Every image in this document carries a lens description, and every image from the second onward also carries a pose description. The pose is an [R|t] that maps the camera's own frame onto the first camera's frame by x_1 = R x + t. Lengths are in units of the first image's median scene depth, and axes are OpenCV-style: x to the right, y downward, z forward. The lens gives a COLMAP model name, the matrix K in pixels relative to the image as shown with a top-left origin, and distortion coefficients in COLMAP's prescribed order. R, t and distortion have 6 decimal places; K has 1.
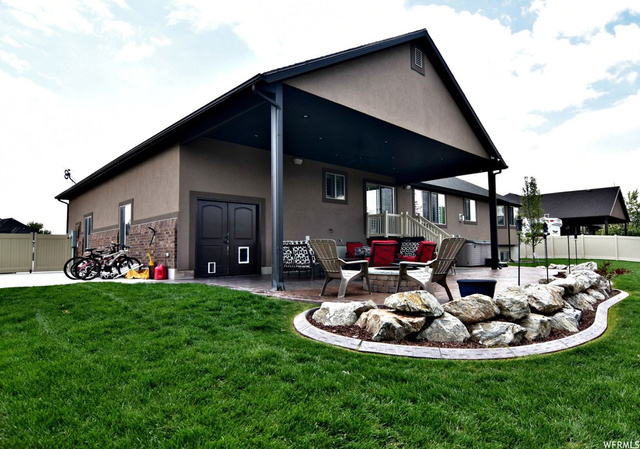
lens RADIAL K [[416.7, 0, 320.9], [0, 416.7, 225.4], [0, 0, 1]] dist [-0.036538, -0.001322]
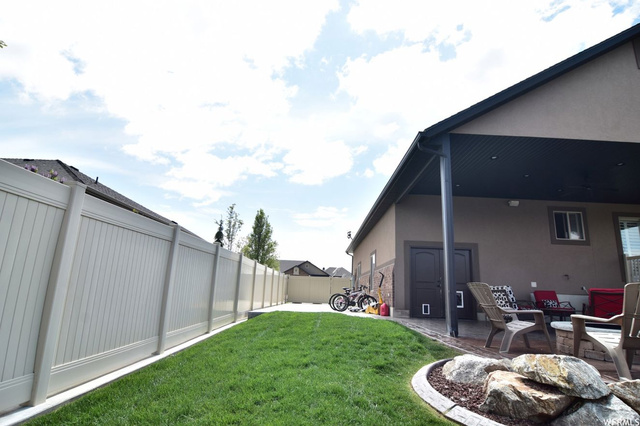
lens RADIAL K [[344.2, 0, 319.6], [0, 344.2, 212.0], [0, 0, 1]] dist [-0.008299, -0.007420]
pose [[0.688628, -0.123366, -0.714544, 0.247558], [-0.006260, 0.984373, -0.175986, 0.011479], [0.725088, 0.125662, 0.677094, 0.162042]]
